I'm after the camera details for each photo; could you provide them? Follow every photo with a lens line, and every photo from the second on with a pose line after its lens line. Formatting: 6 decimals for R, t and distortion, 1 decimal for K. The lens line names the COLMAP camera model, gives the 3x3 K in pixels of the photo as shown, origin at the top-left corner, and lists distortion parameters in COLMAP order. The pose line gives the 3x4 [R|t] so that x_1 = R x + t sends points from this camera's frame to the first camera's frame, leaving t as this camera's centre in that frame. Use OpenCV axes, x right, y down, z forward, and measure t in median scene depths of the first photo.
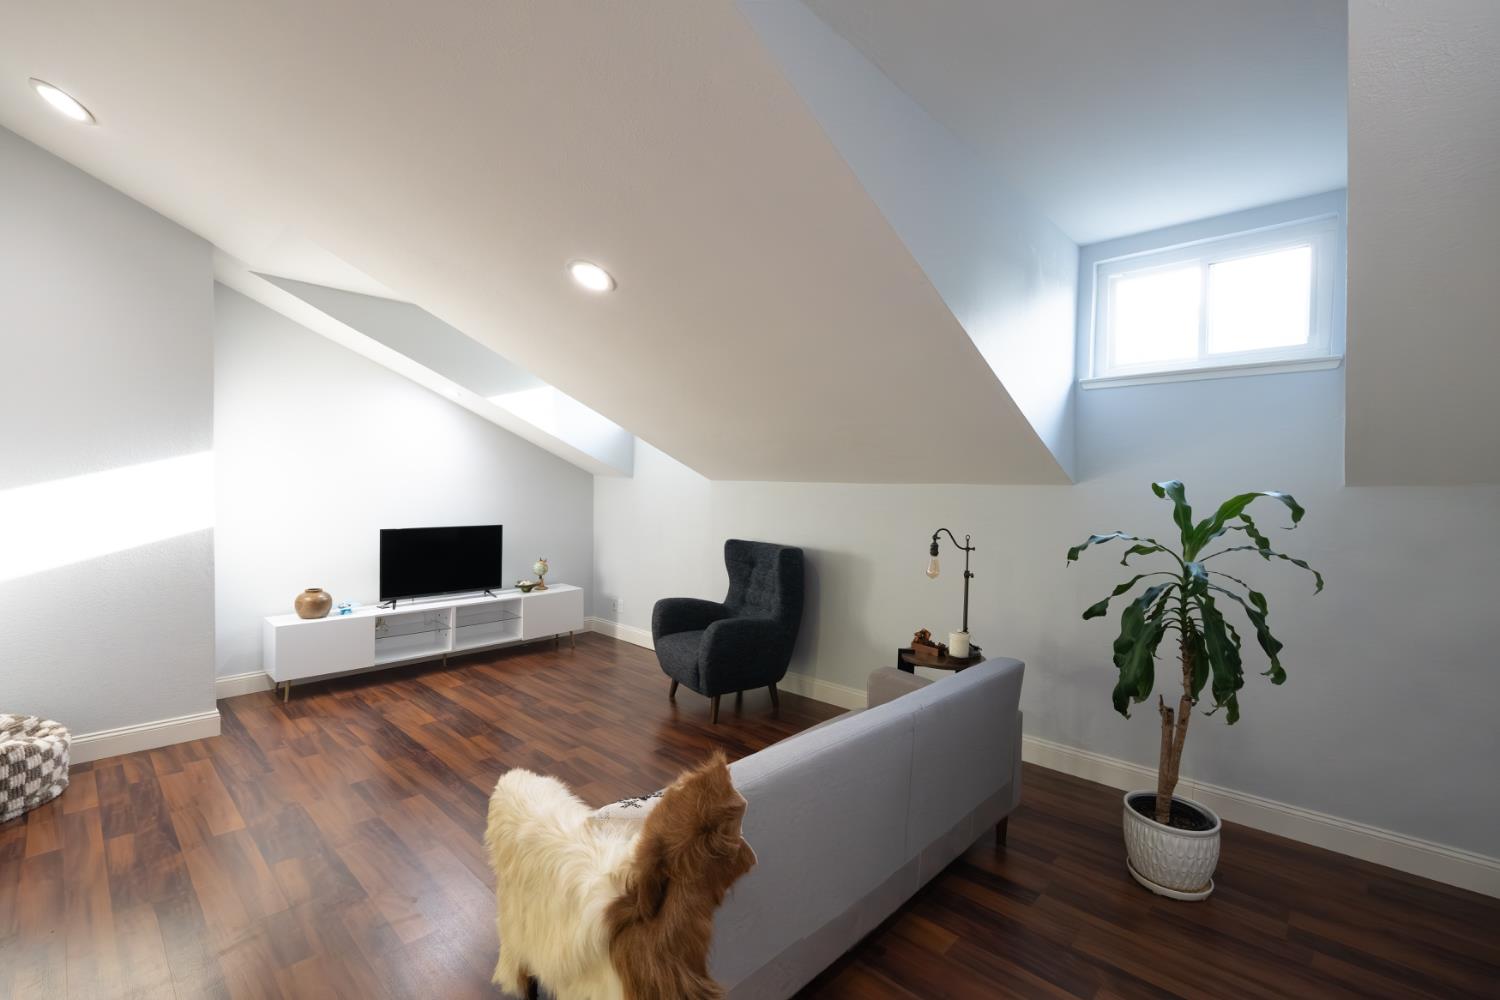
lens RADIAL K [[667.8, 0, 759.2], [0, 667.8, 499.4], [0, 0, 1]] dist [-0.000209, -0.000319]
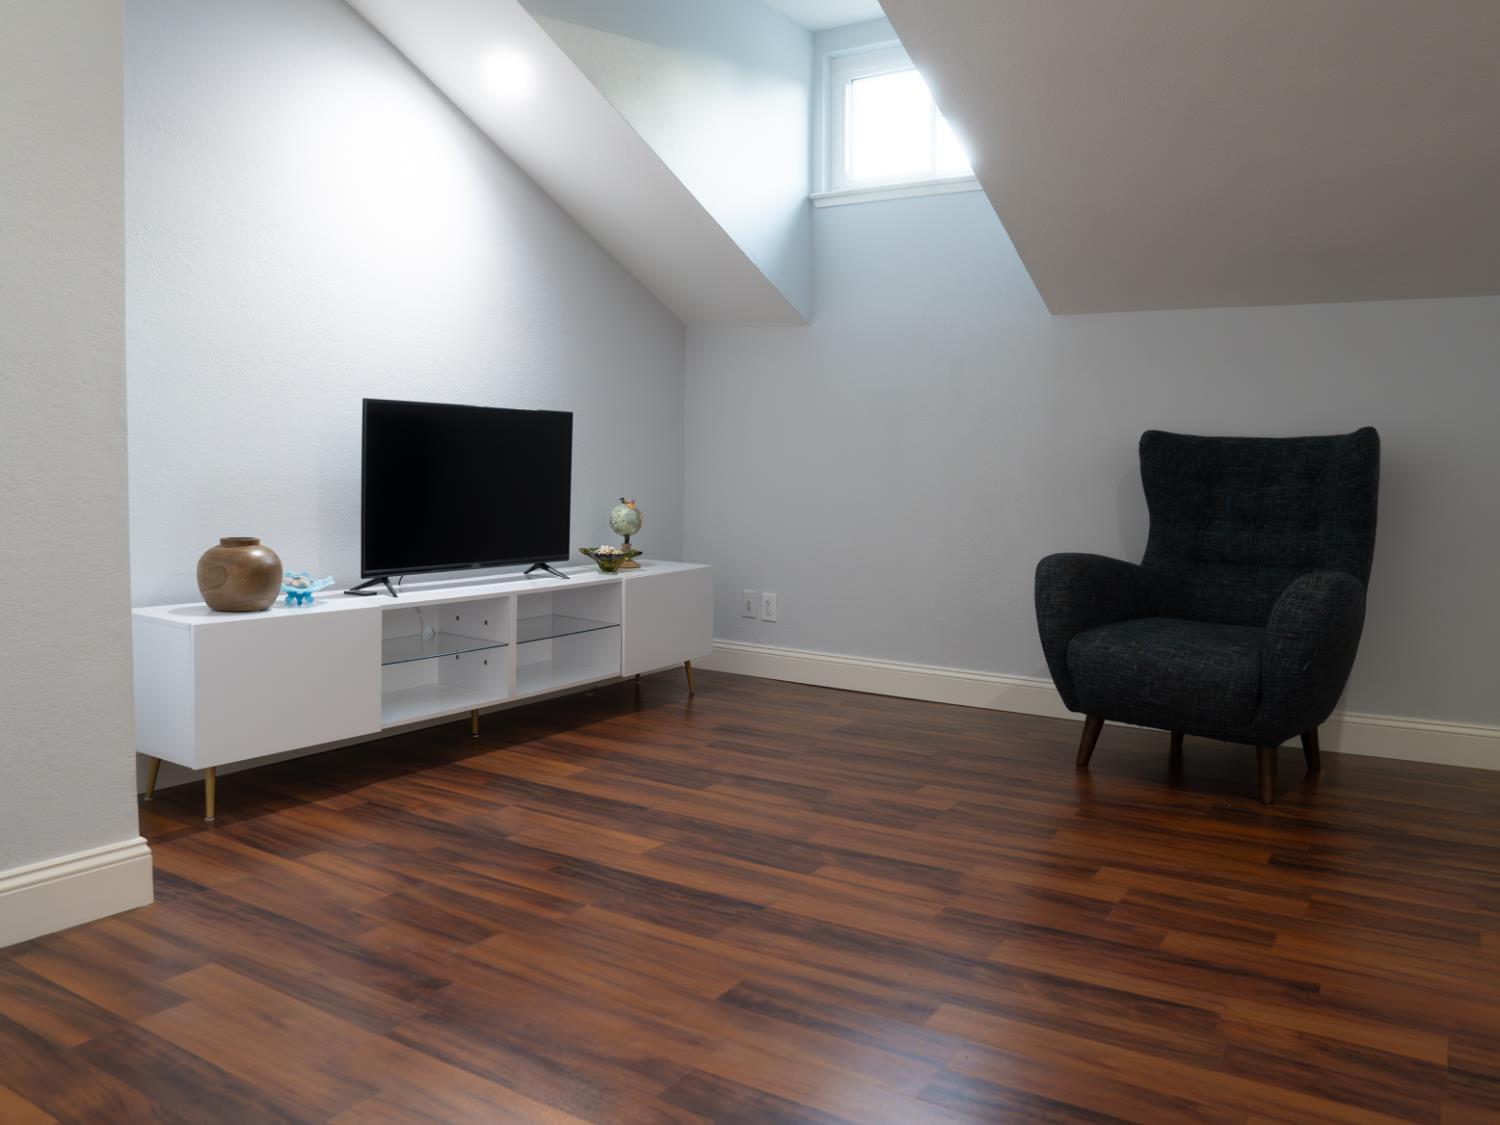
lens RADIAL K [[1168.6, 0, 745.6], [0, 1168.6, 560.5], [0, 0, 1]] dist [-0.111681, 0.090332]
pose [[0.981808, -0.013065, 0.189428, -0.470707], [0.002570, 0.998453, 0.055541, 0.103946], [-0.189861, -0.054043, 0.980322, 0.267912]]
